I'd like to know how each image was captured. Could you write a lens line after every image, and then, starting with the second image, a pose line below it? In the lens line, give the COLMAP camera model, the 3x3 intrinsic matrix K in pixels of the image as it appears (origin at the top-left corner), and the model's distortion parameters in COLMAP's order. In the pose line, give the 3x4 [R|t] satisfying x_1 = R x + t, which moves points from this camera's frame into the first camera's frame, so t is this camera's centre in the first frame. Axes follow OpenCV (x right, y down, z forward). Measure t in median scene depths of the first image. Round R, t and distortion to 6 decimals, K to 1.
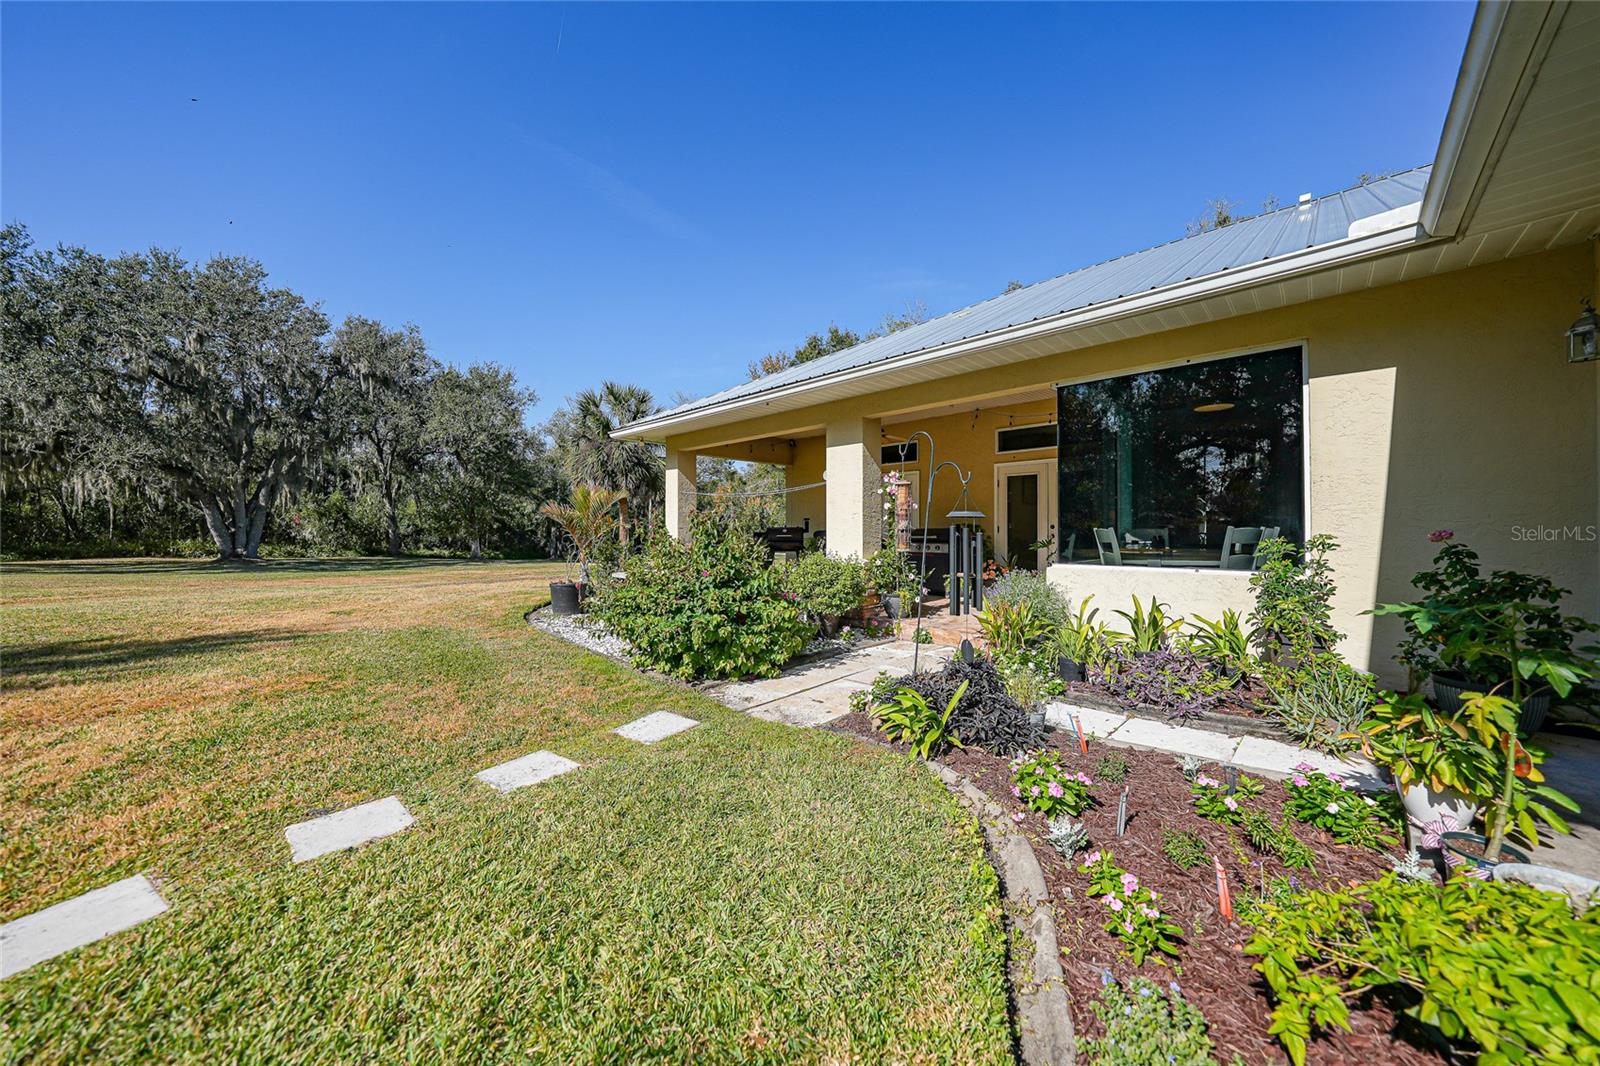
lens RADIAL K [[554.4, 0, 802.3], [0, 554.4, 533.9], [0, 0, 1]] dist [-0.001299, -0.000006]
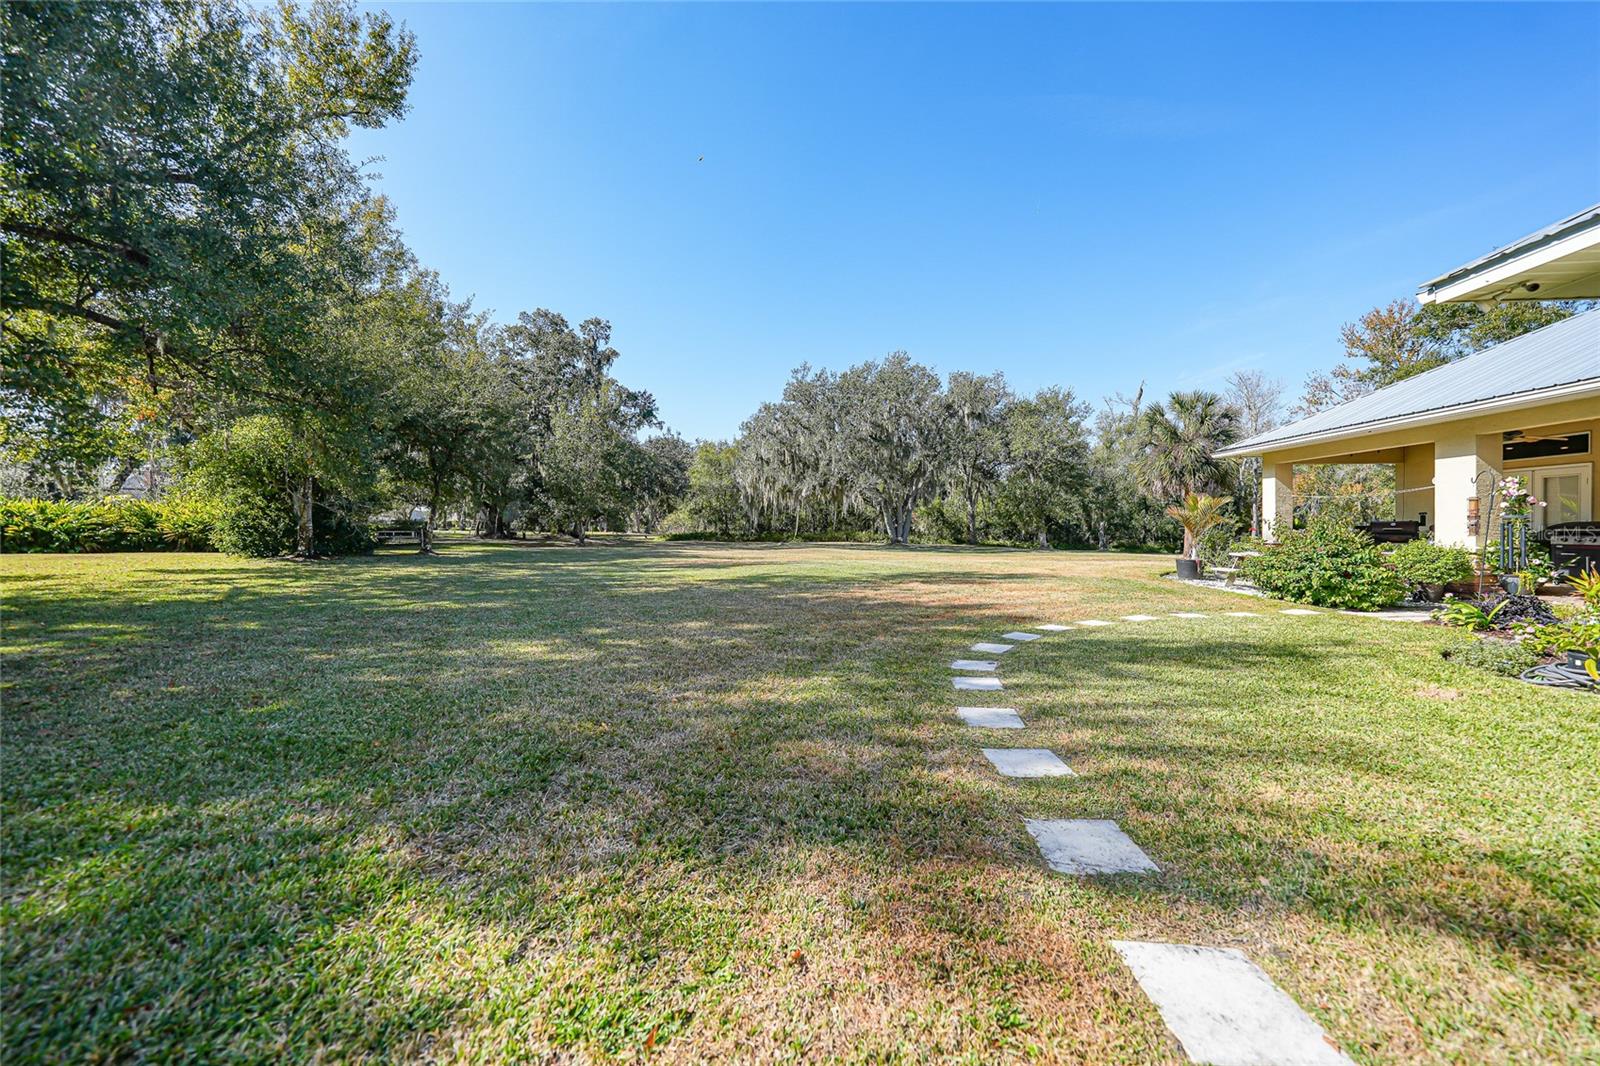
lens RADIAL K [[565.5, 0, 803.9], [0, 565.5, 531.0], [0, 0, 1]] dist [-0.000061, 0.000041]
pose [[0.655874, 0.002420, -0.754866, 0.066086], [0.002415, 0.999983, 0.005304, -0.001257], [0.754866, -0.005302, 0.655857, -0.868227]]
